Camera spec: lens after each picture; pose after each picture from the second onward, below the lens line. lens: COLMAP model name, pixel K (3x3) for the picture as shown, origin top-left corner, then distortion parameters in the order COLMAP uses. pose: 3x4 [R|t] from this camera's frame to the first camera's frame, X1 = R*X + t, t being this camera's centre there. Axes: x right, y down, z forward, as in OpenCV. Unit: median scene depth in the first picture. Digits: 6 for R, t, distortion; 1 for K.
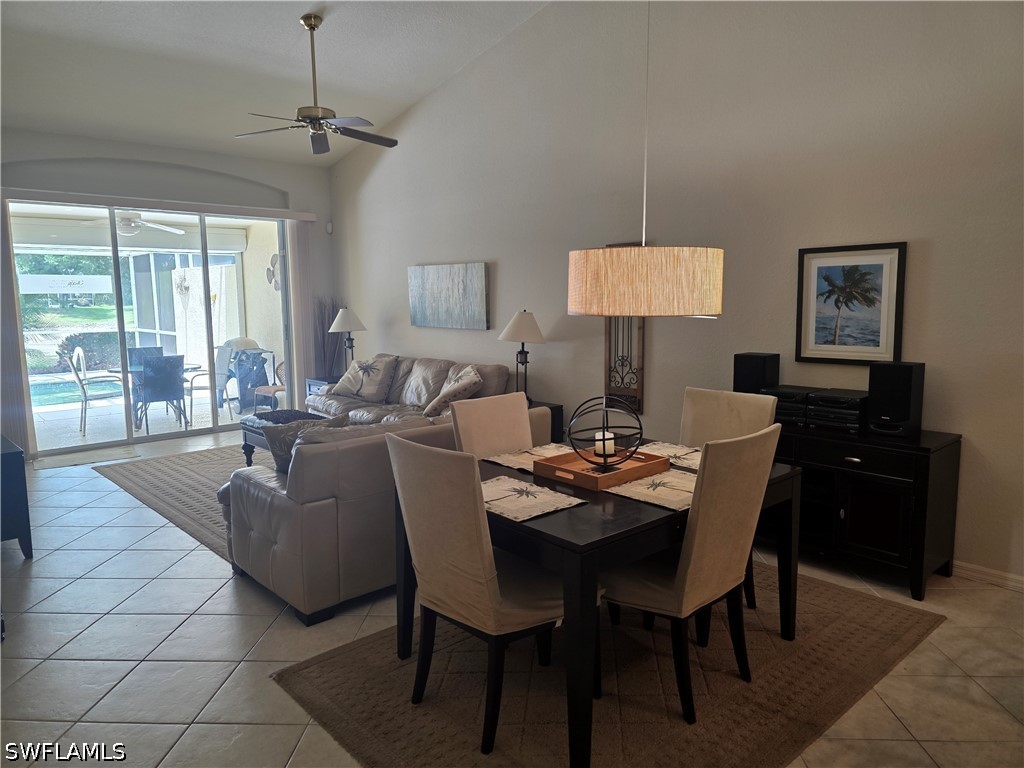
lens RADIAL K [[693.4, 0, 510.7], [0, 693.4, 383.2], [0, 0, 1]] dist [0.066314, -0.063375]
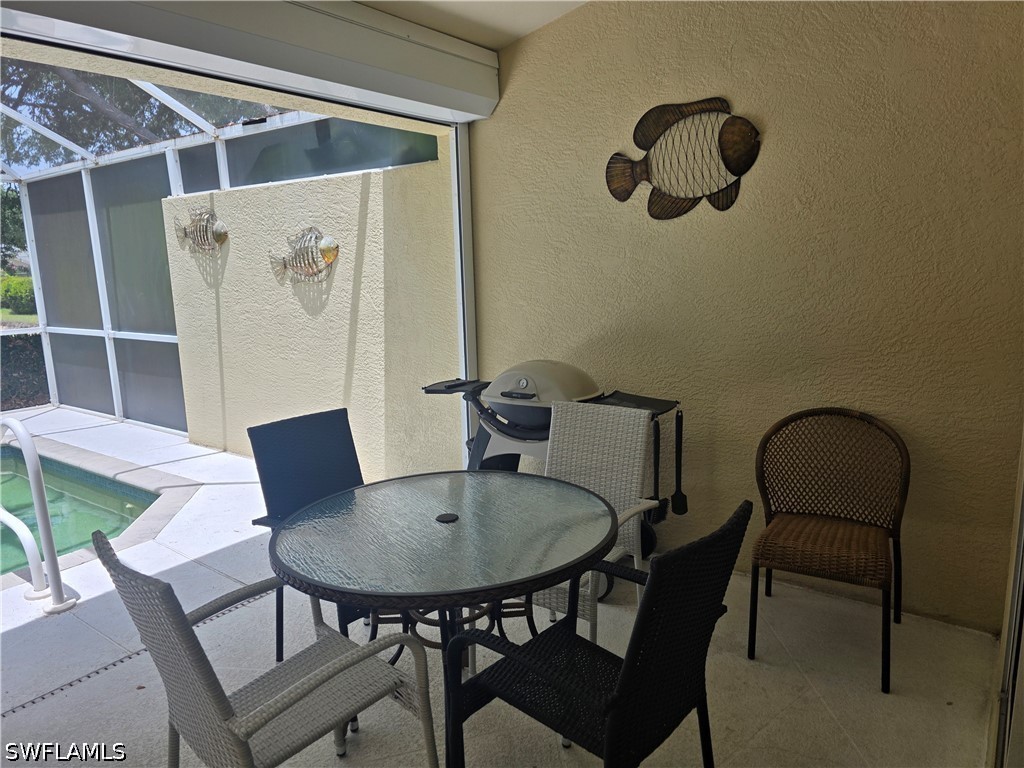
lens RADIAL K [[693.4, 0, 514.2], [0, 693.4, 380.4], [0, 0, 1]] dist [0.066314, -0.063375]
pose [[0.978842, -0.058390, 0.196112, -0.322938], [0.050034, 0.997627, 0.047298, -0.049832], [-0.198408, -0.036485, 0.979440, 0.462335]]
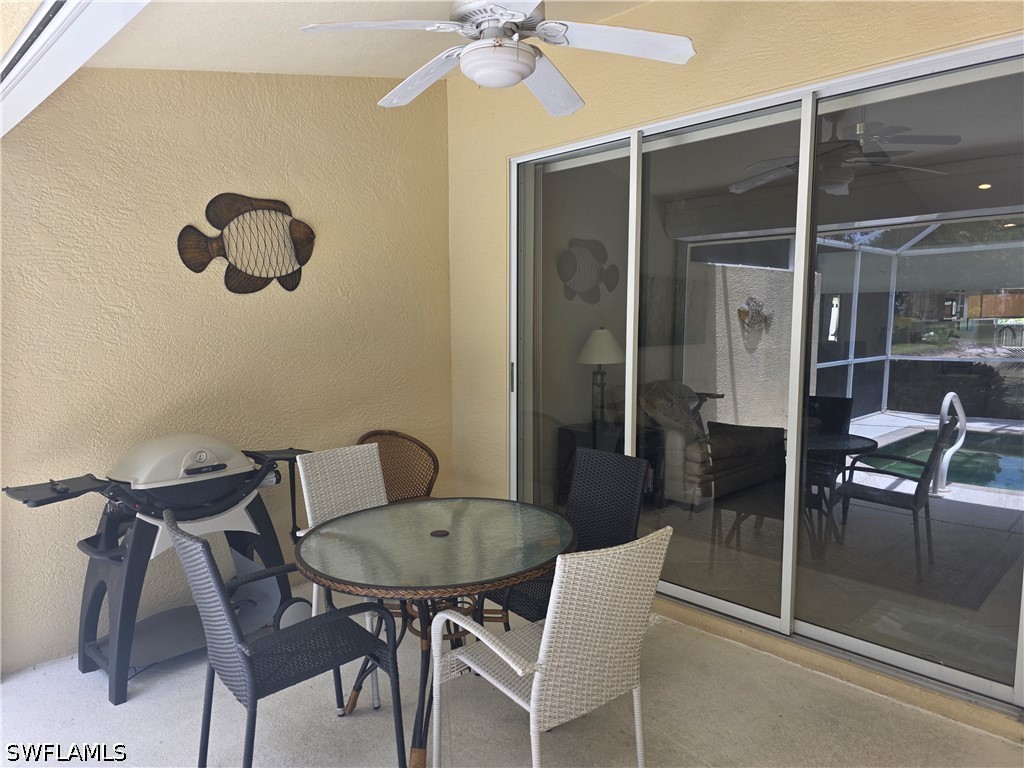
lens RADIAL K [[693.4, 0, 511.2], [0, 693.4, 386.4], [0, 0, 1]] dist [0.066314, -0.063375]
pose [[-0.027001, -0.092718, 0.995326, -0.490866], [0.125045, 0.987555, 0.095386, -0.067846], [-0.991784, 0.127036, -0.015071, 0.590581]]
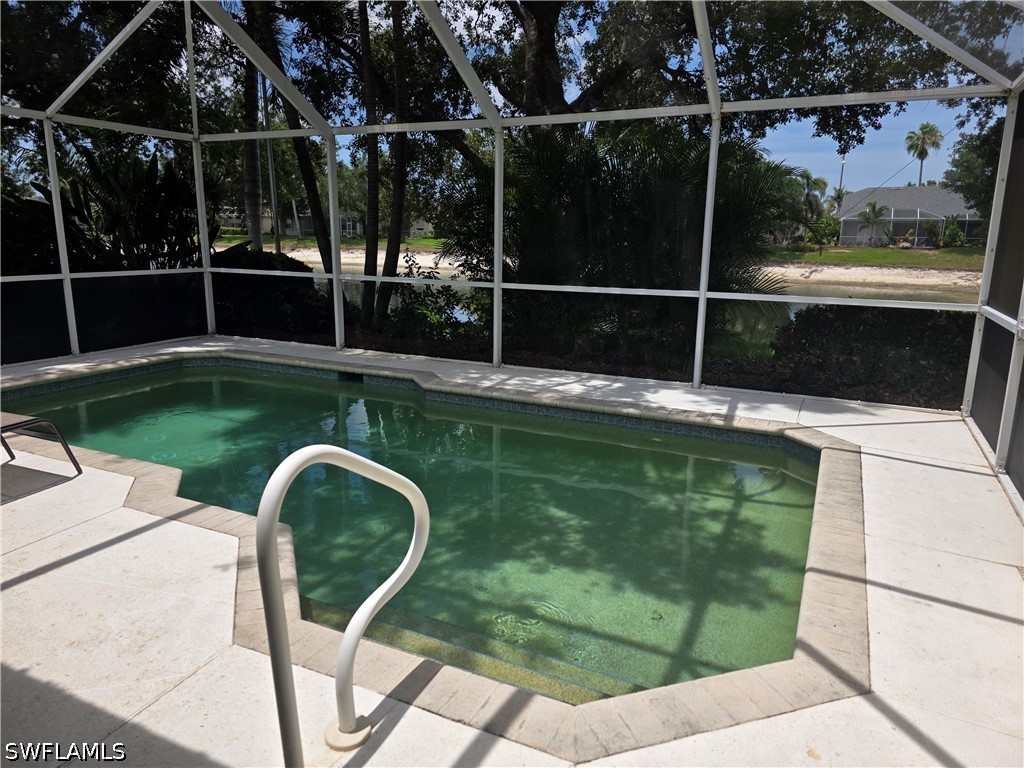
lens RADIAL K [[693.4, 0, 506.6], [0, 693.4, 381.3], [0, 0, 1]] dist [0.066314, -0.063375]
pose [[0.375237, 0.206136, -0.903717, -0.311266], [-0.137630, 0.976542, 0.165601, -0.073284], [0.916654, 0.062239, 0.394806, 0.707945]]
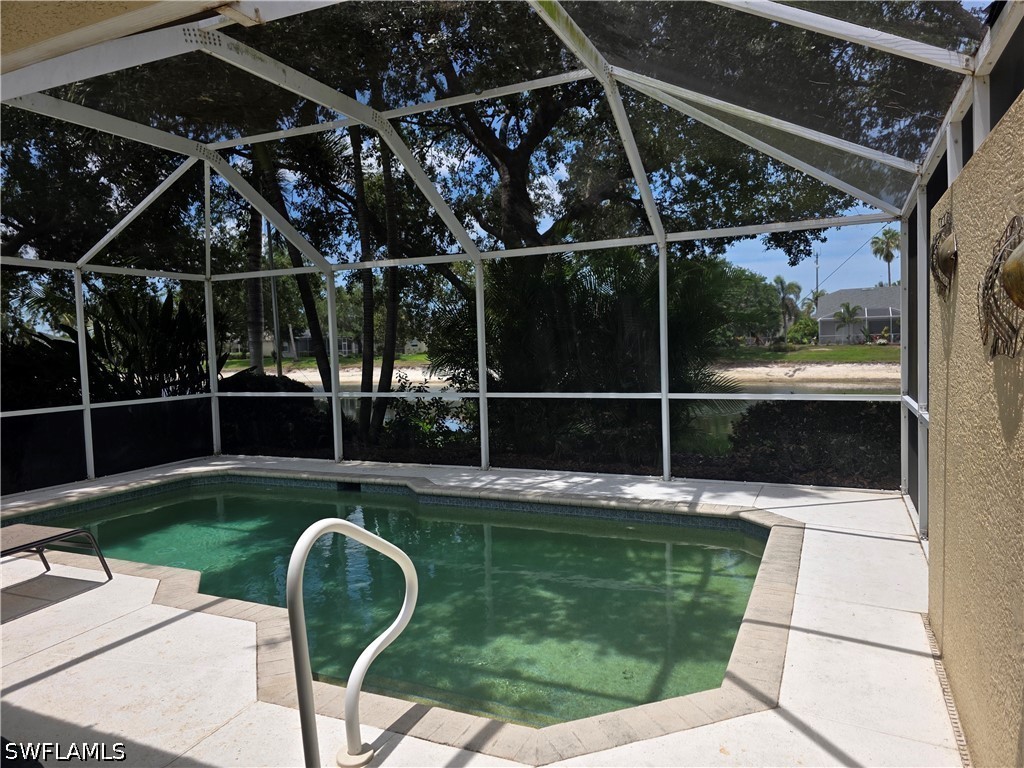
lens RADIAL K [[693.4, 0, 515.9], [0, 693.4, 377.7], [0, 0, 1]] dist [0.066314, -0.063375]
pose [[0.397793, 0.039841, -0.916610, -0.260186], [-0.093555, 0.995610, 0.002673, -0.075337], [0.912693, 0.084691, 0.399774, 0.696645]]
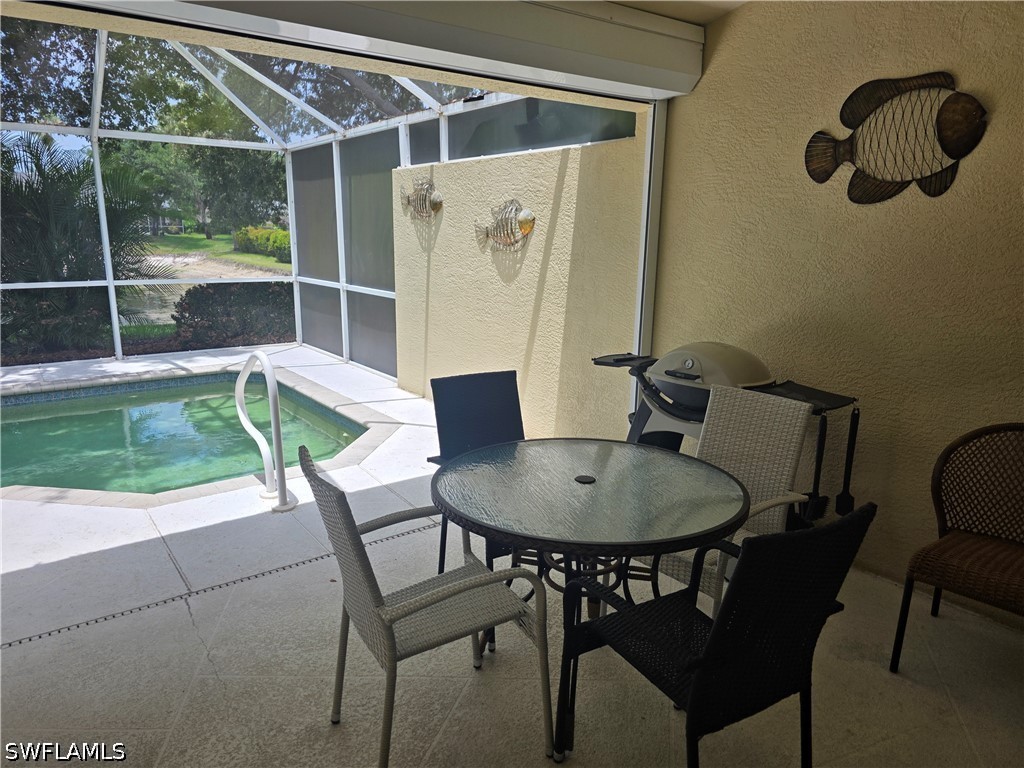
lens RADIAL K [[693.4, 0, 510.6], [0, 693.4, 384.3], [0, 0, 1]] dist [0.066314, -0.063375]
pose [[0.995072, 0.039119, -0.091117, -0.313000], [-0.030648, 0.995233, 0.092582, -0.050760], [0.094305, -0.089333, 0.991527, 0.449204]]
